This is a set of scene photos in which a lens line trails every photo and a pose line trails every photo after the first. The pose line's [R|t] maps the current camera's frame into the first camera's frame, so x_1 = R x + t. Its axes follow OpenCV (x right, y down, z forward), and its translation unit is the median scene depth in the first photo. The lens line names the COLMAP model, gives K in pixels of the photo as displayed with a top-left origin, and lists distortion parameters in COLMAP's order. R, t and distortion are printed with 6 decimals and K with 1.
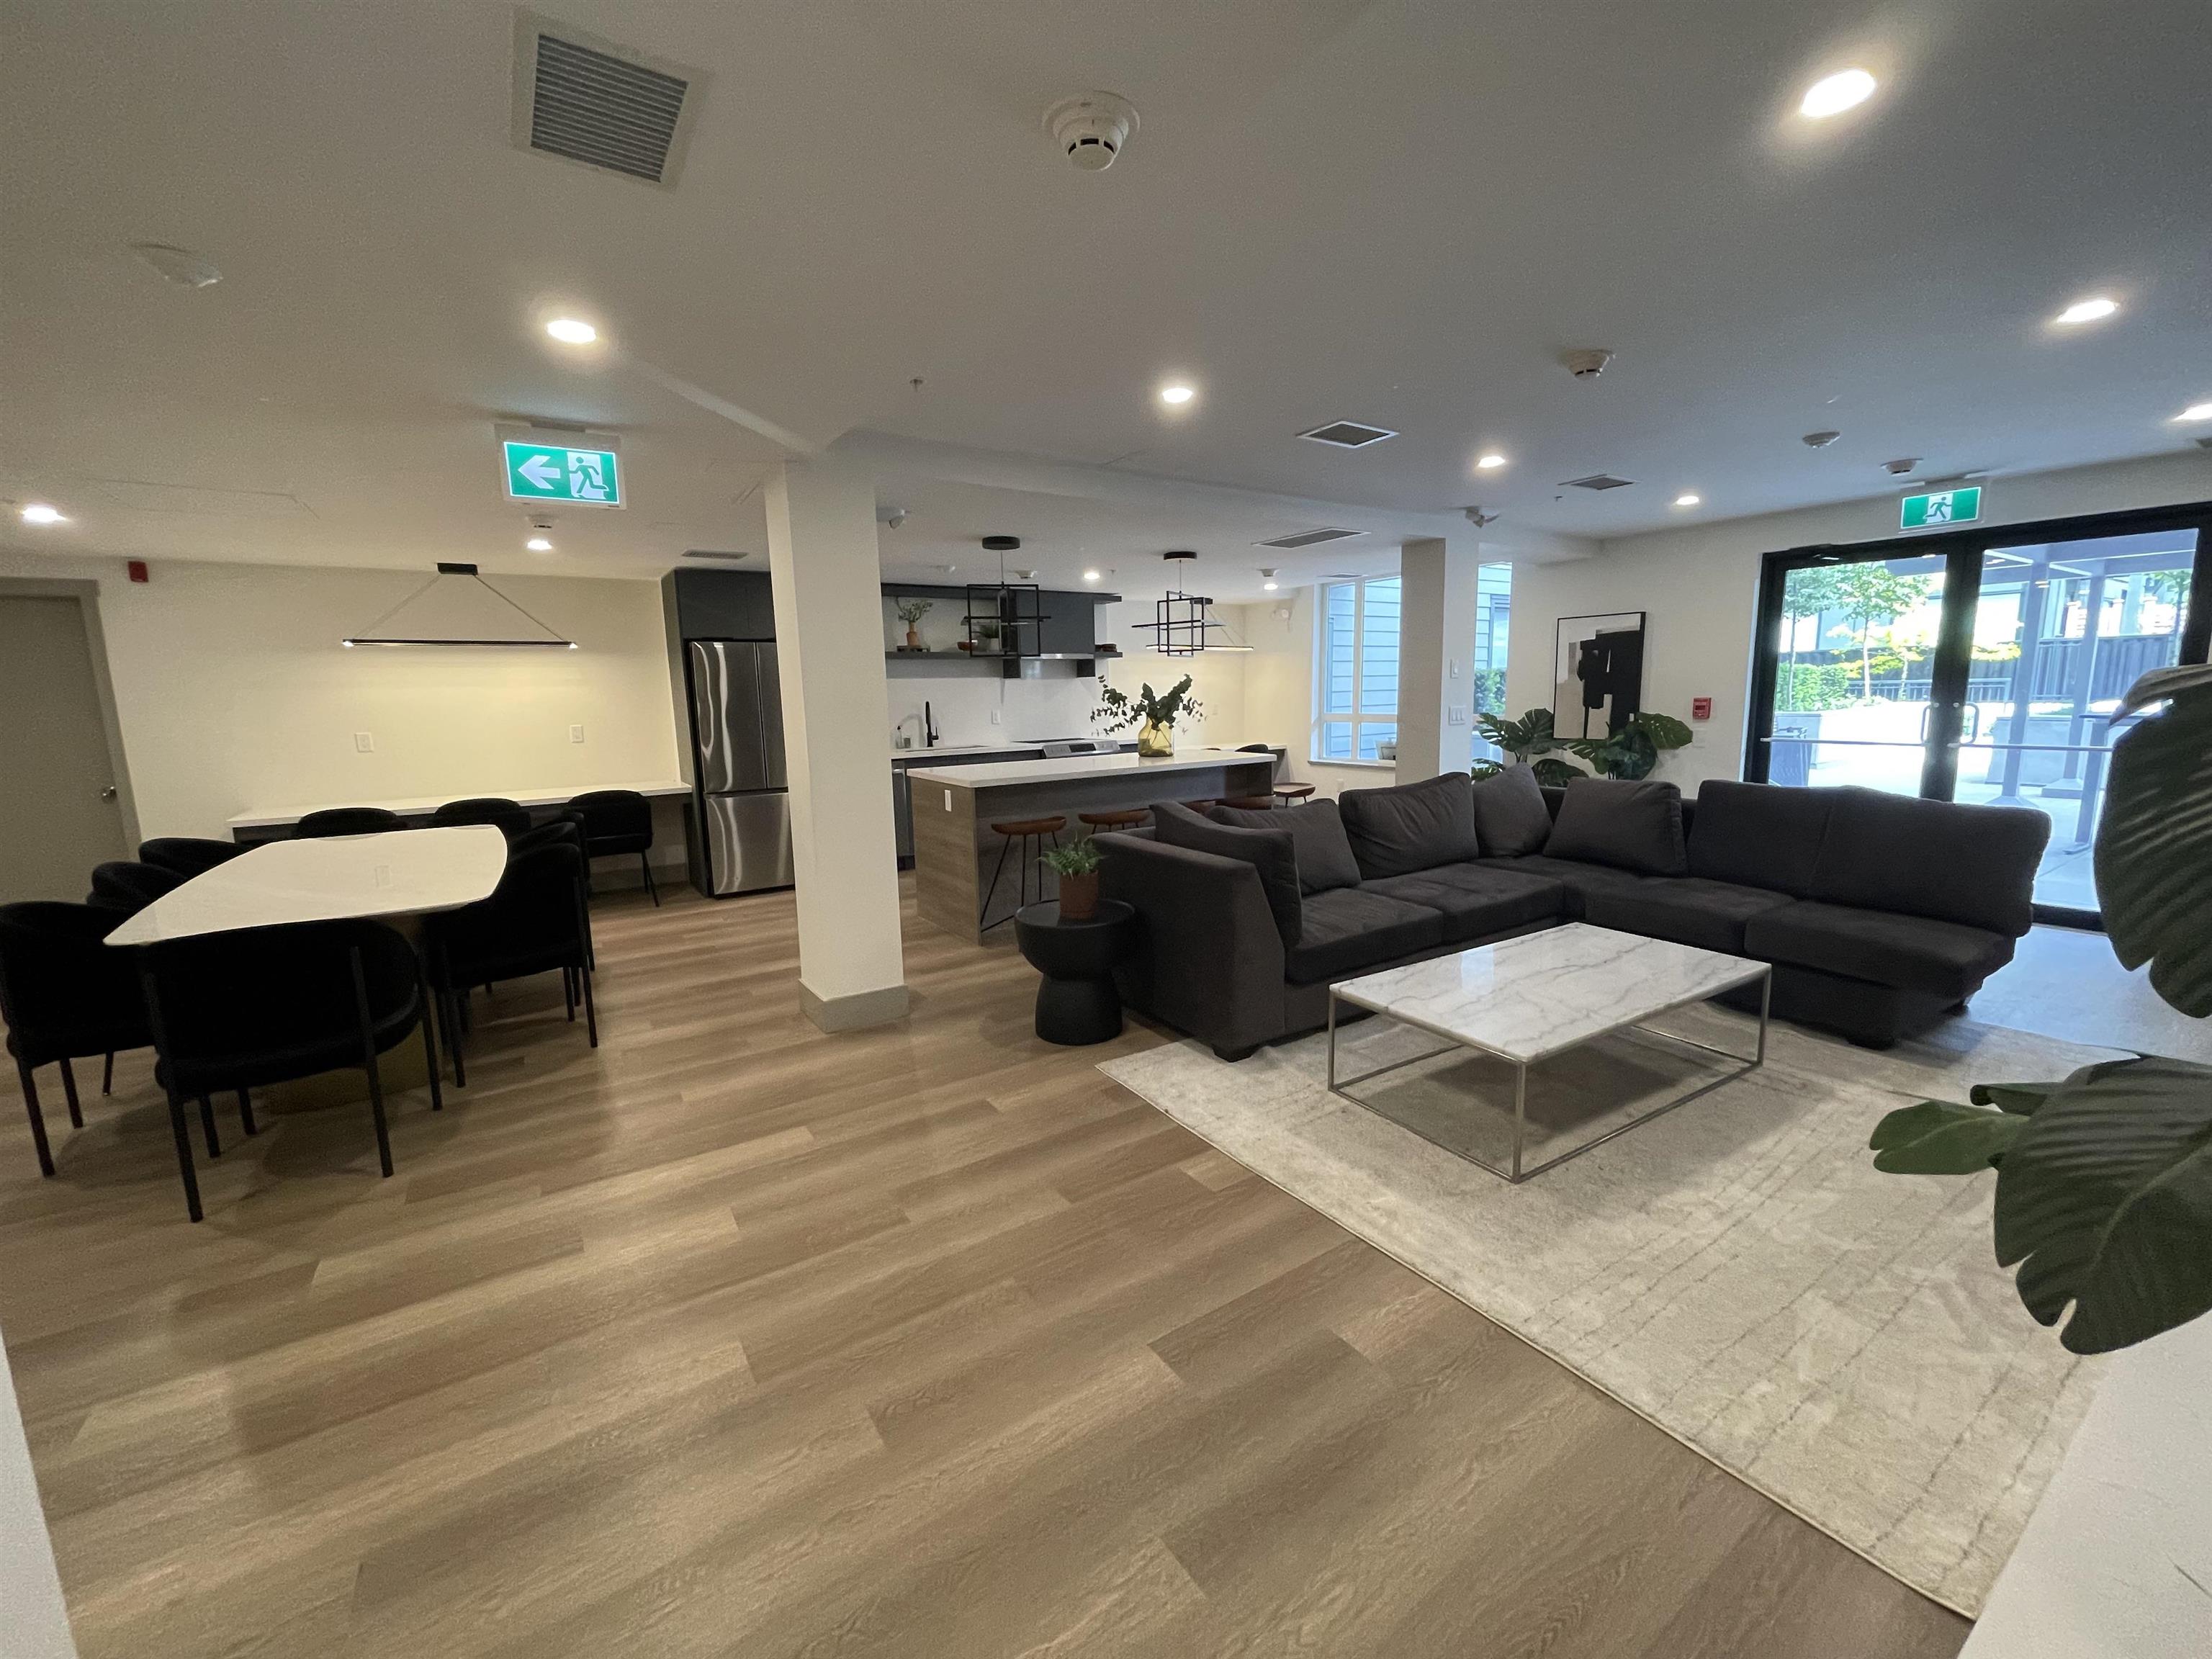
lens RADIAL K [[888.1, 0, 1102.9], [0, 888.1, 830.8], [0, 0, 1]] dist [-0.003127, -0.000568]
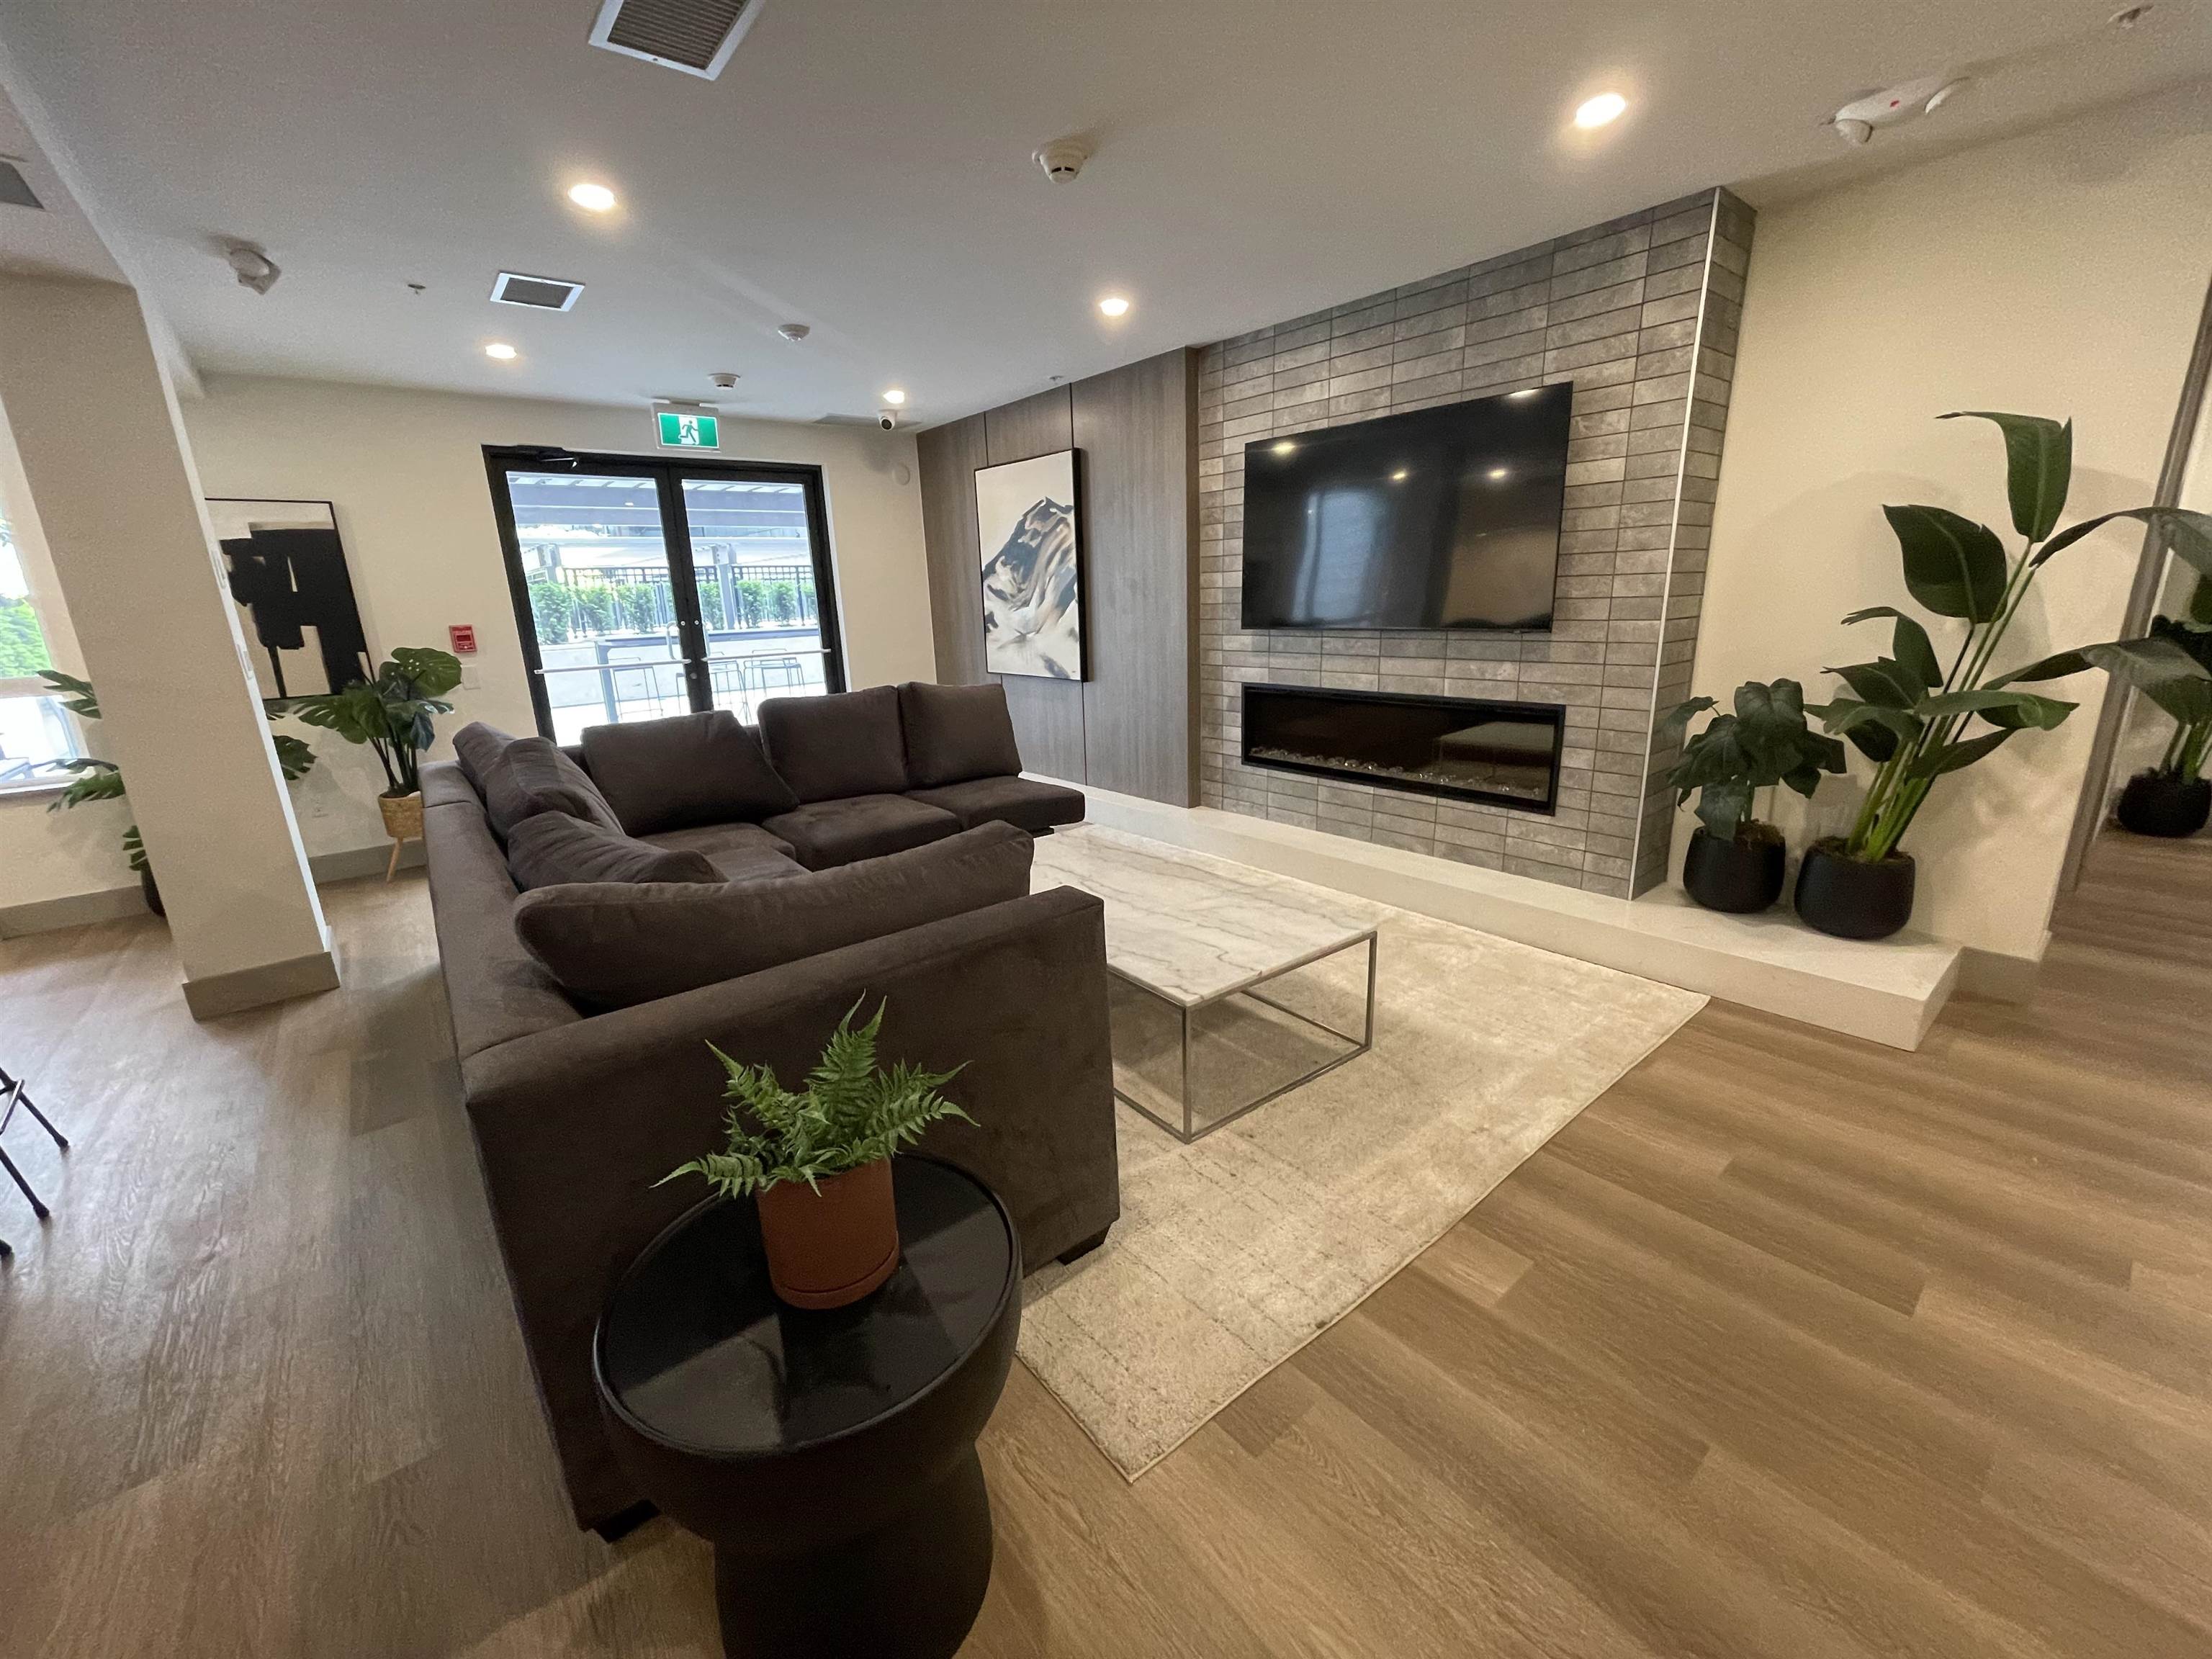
lens RADIAL K [[888.1, 0, 1094.7], [0, 888.1, 827.9], [0, 0, 1]] dist [-0.003127, -0.000568]
pose [[-0.112061, -0.230797, 0.966527, -0.233534], [0.192193, 0.949254, 0.248955, -0.087040], [-0.974938, 0.213658, -0.062017, 0.697245]]
